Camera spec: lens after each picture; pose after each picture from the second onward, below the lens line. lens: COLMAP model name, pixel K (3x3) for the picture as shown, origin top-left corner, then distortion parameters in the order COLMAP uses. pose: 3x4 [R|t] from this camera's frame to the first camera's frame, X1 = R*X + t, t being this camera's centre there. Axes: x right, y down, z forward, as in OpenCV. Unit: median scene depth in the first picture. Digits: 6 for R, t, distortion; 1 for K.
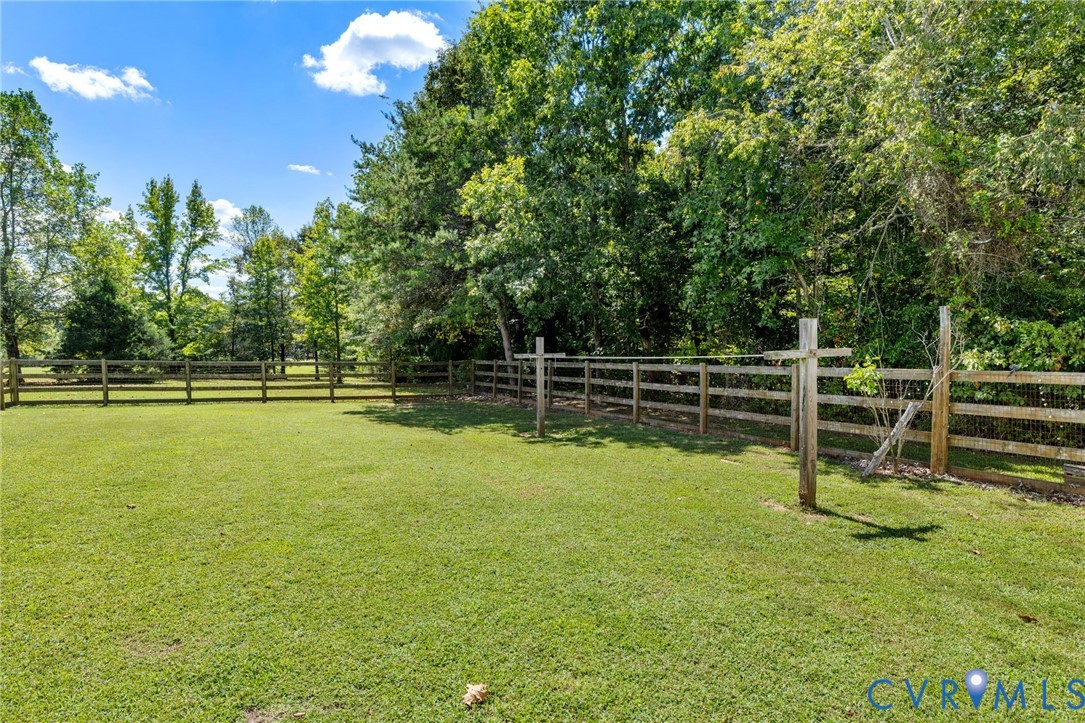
lens RADIAL K [[600.8, 0, 541.8], [0, 600.8, 365.6], [0, 0, 1]] dist [0.006824, 0.001904]
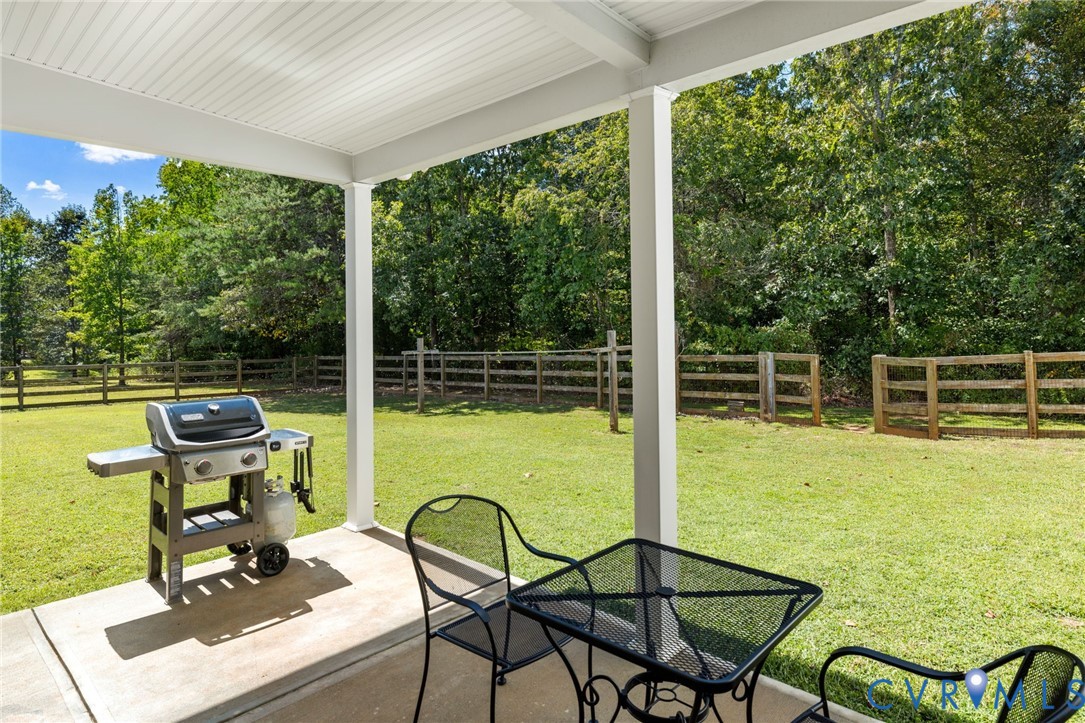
lens RADIAL K [[600.8, 0, 542.8], [0, 600.8, 354.4], [0, 0, 1]] dist [0.006824, 0.001904]
pose [[0.939901, -0.029507, 0.340169, -0.196280], [0.029938, 0.999544, 0.003983, -0.008678], [-0.340131, 0.006440, 0.940356, -0.337161]]
